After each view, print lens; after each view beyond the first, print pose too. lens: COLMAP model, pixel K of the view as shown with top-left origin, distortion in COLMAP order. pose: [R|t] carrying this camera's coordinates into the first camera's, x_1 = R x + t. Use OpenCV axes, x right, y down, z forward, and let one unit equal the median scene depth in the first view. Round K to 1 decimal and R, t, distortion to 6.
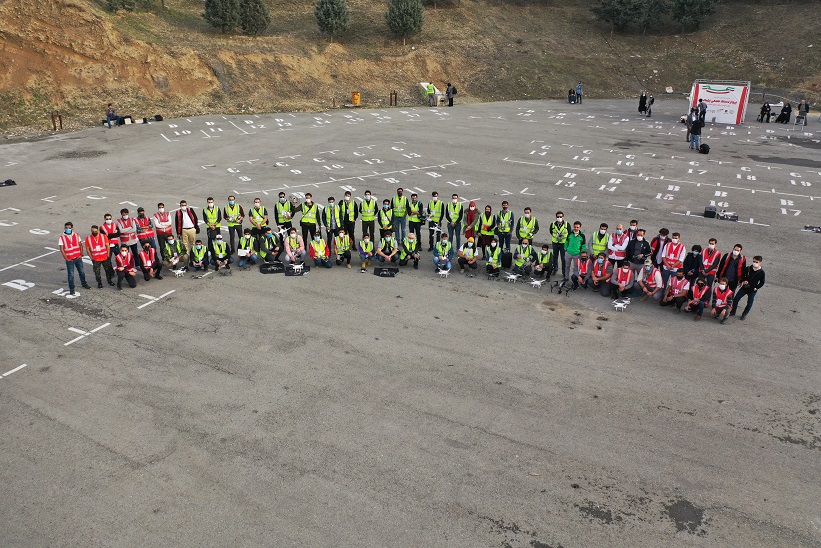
lens RADIAL K [[642.9, 0, 409.5], [0, 642.9, 273.5], [0, 0, 1]] dist [-0.000207, 0.000849]
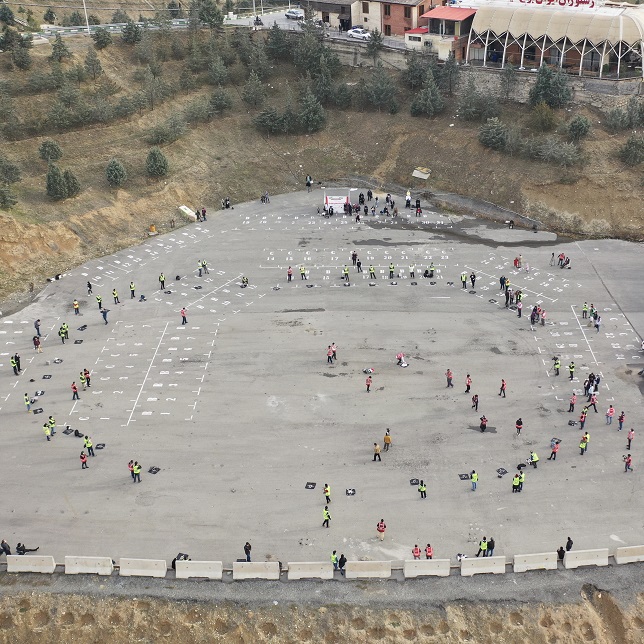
lens RADIAL K [[710.4, 0, 322.4], [0, 710.4, 321.9], [0, 0, 1]] dist [0.004106, 0.000000]
pose [[0.911583, -0.231513, 0.339732, -0.378388], [0.198772, 0.971556, 0.128721, -0.177949], [-0.359870, -0.049811, 0.931672, -1.002496]]
